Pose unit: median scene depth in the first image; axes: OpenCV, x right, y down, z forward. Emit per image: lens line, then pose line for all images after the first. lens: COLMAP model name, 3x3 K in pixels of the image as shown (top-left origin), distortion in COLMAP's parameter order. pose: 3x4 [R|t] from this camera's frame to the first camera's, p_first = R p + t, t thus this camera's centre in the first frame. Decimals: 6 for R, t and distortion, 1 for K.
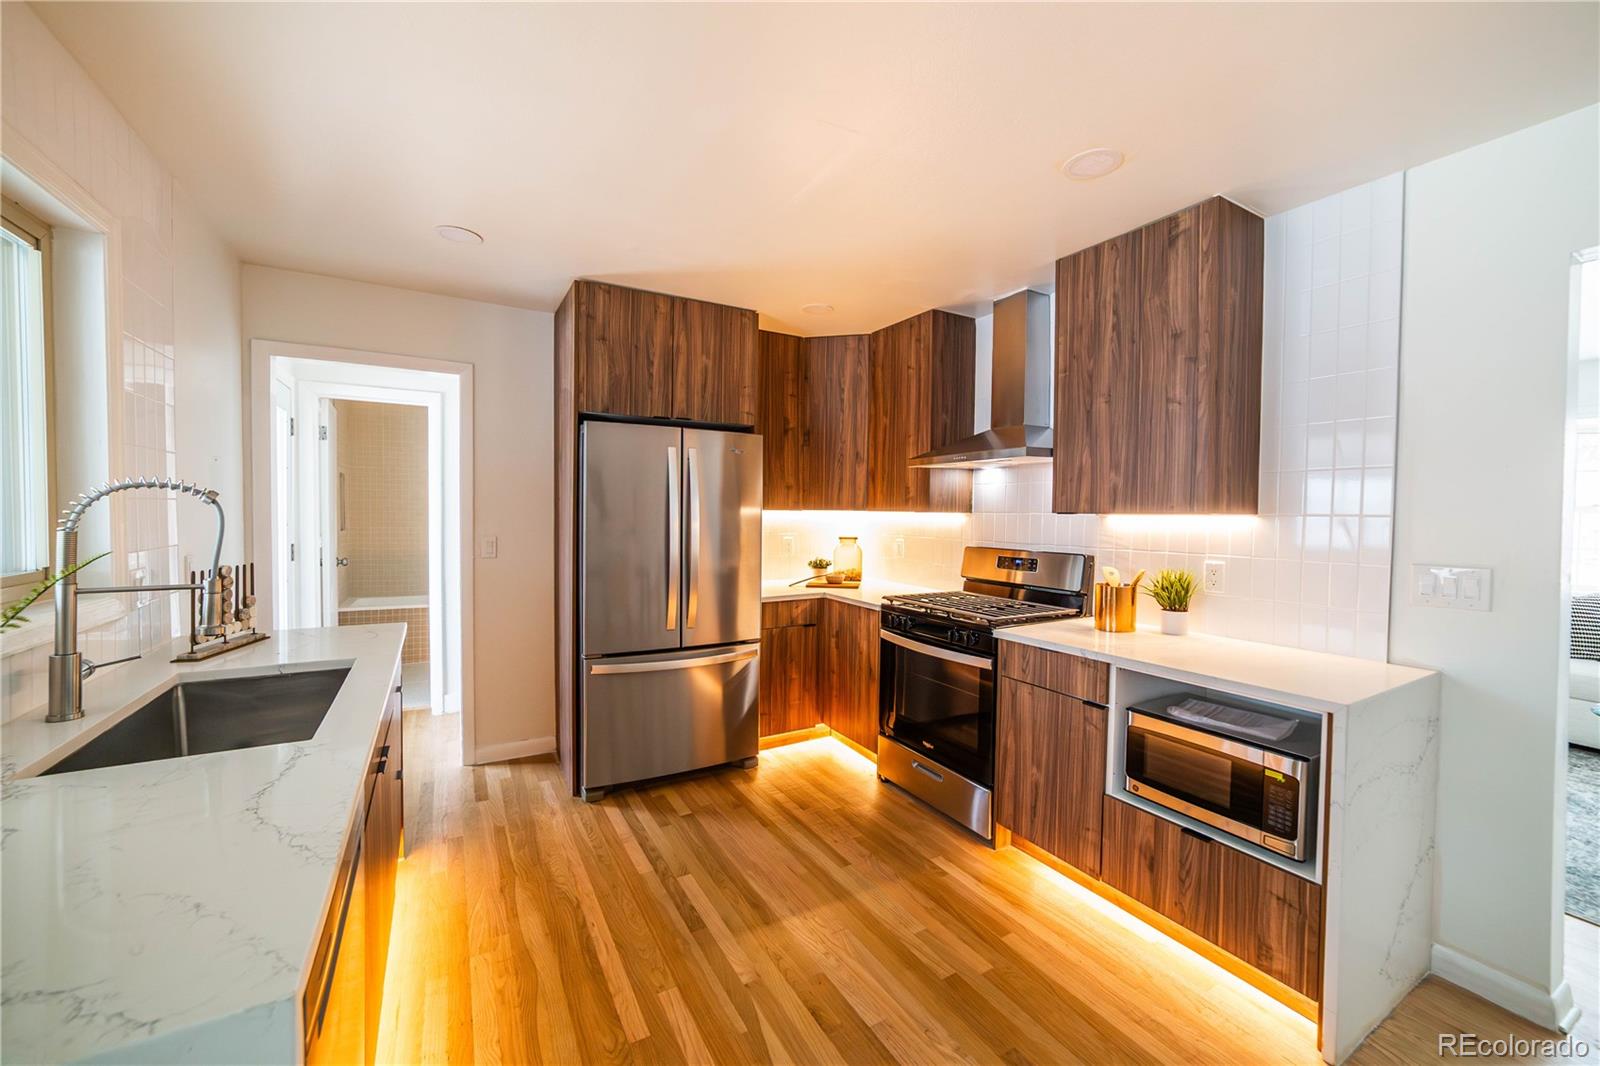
lens RADIAL K [[625.6, 0, 804.1], [0, 625.6, 534.0], [0, 0, 1]] dist [-0.002805, -0.000186]
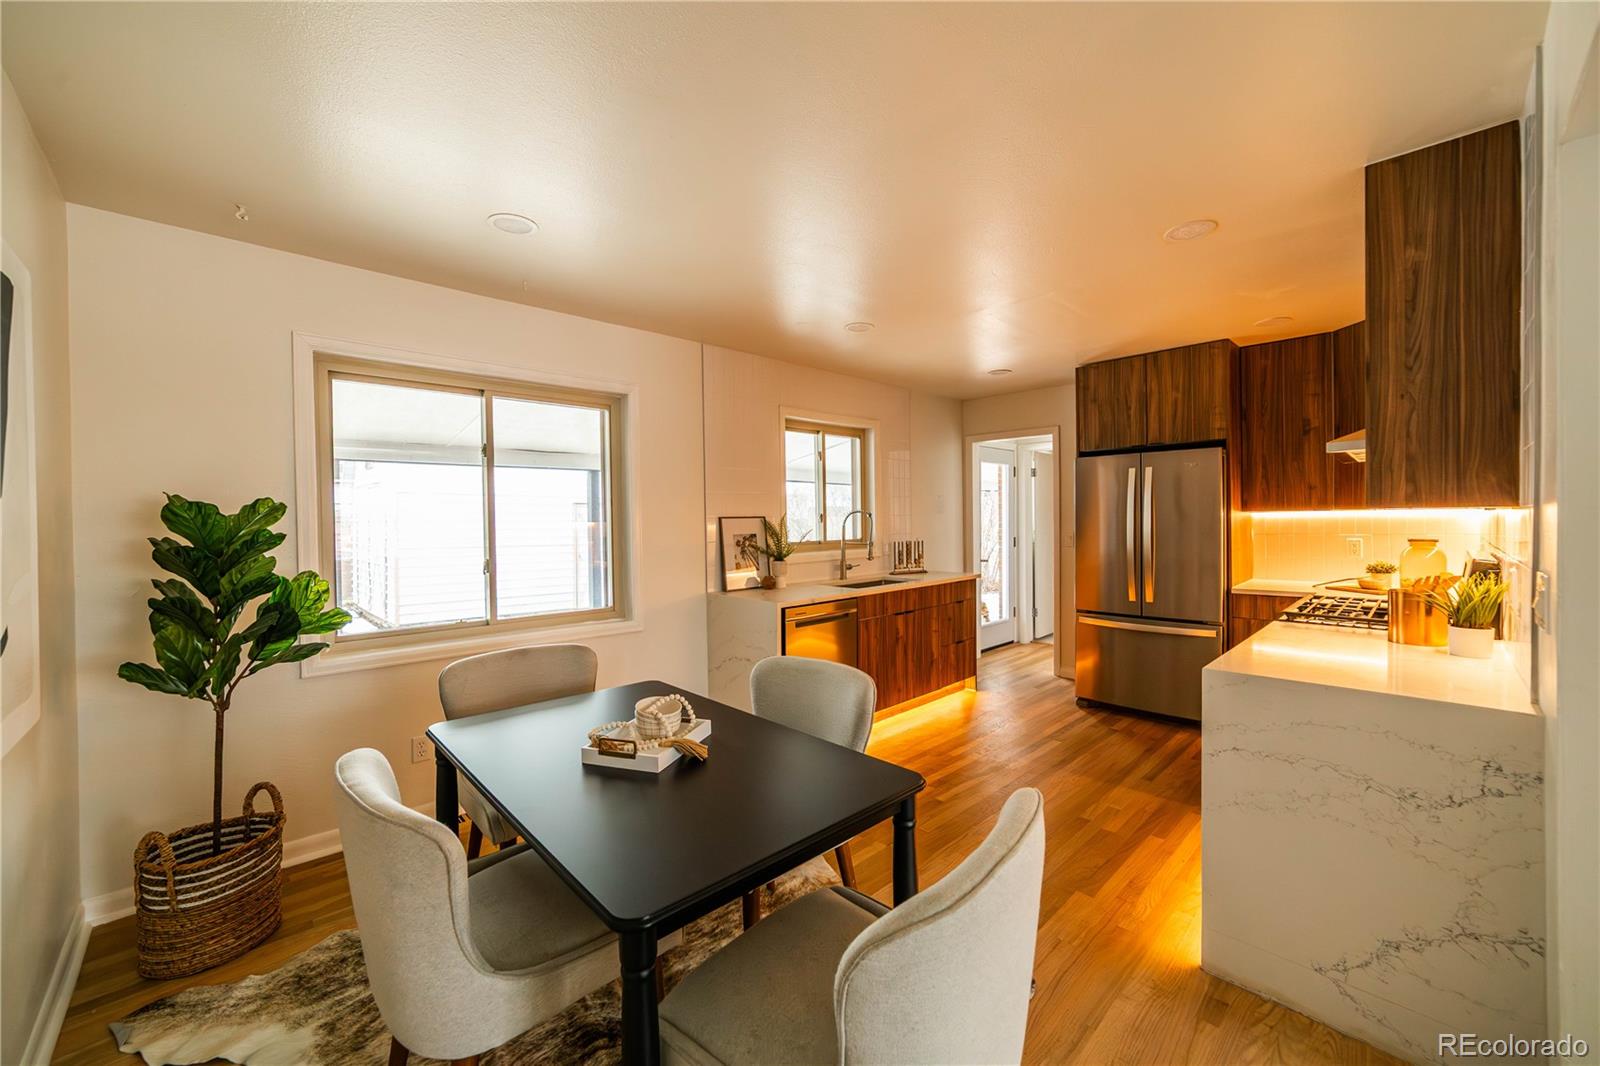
lens RADIAL K [[615.0, 0, 800.0], [0, 615.0, 533.0], [0, 0, 1]] dist [0.001504, 0.000513]
pose [[0.239930, 0.008610, -0.970752, 1.160157], [-0.013306, 0.999896, 0.005580, 0.006701], [0.970699, 0.011578, 0.240020, -0.038130]]
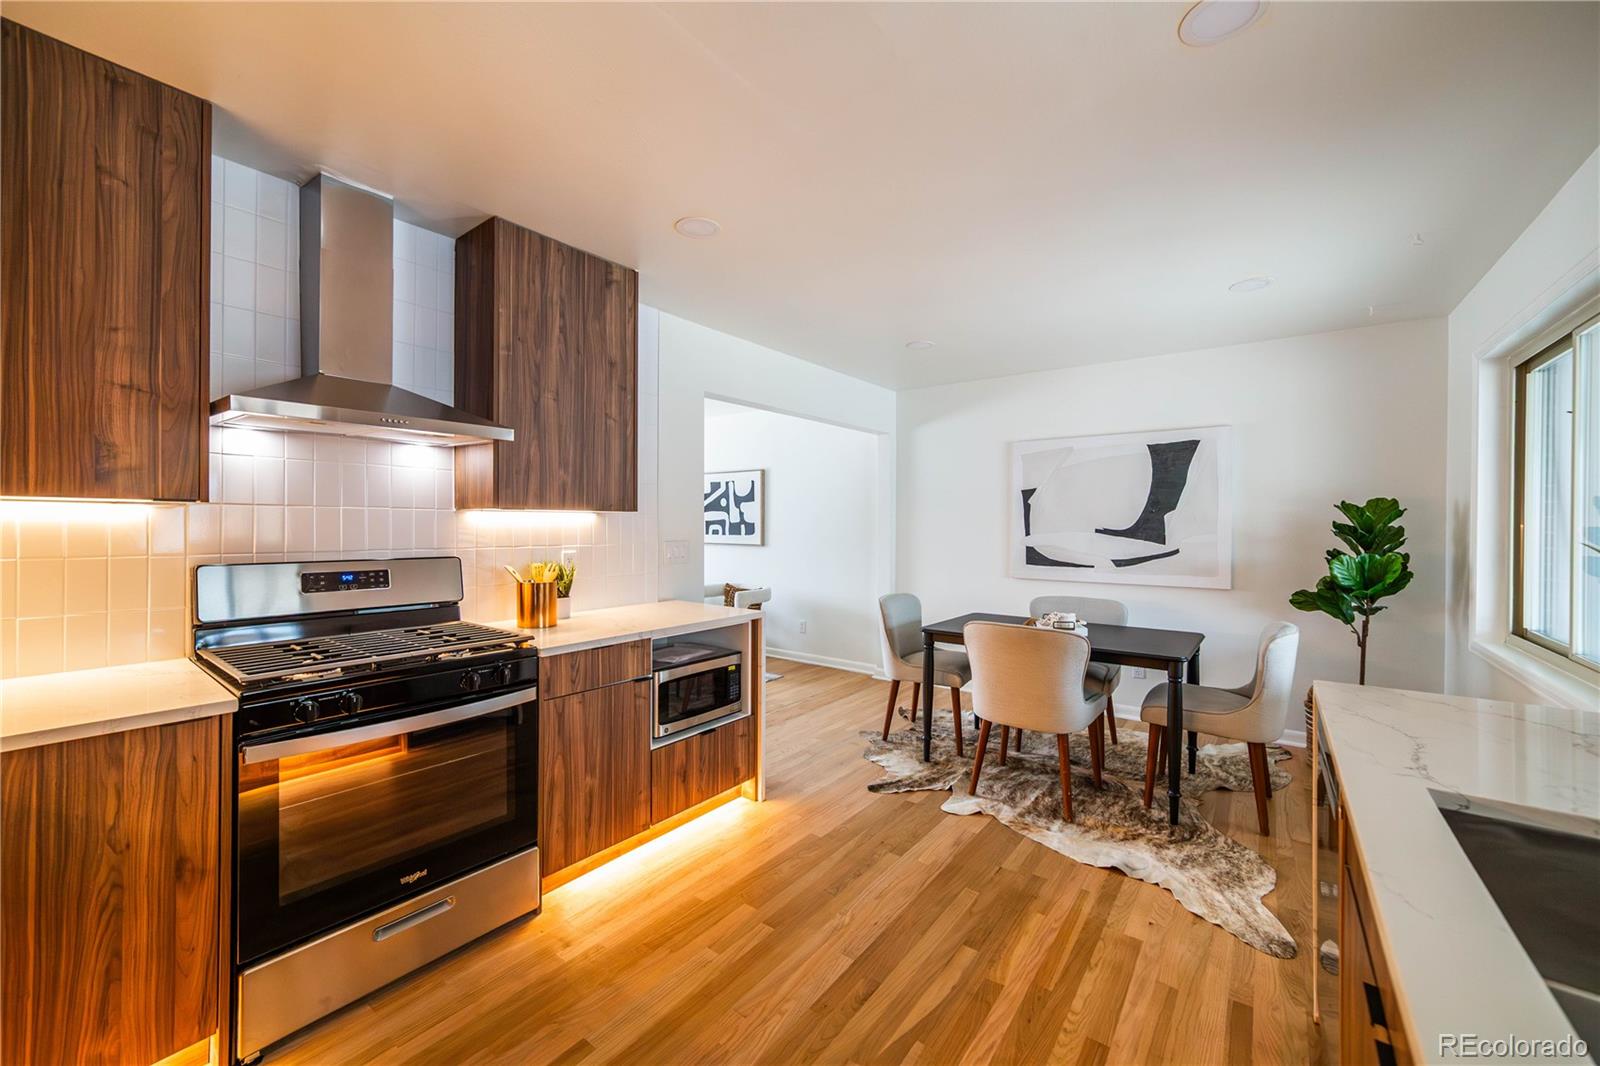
lens RADIAL K [[640.9, 0, 794.0], [0, 640.9, 533.3], [0, 0, 1]] dist [-0.017507, 0.008006]
pose [[-0.384941, -0.025166, 0.922598, -0.616865], [0.022648, 0.999070, 0.036701, -0.023900], [-0.922663, 0.035023, -0.384013, 1.037028]]
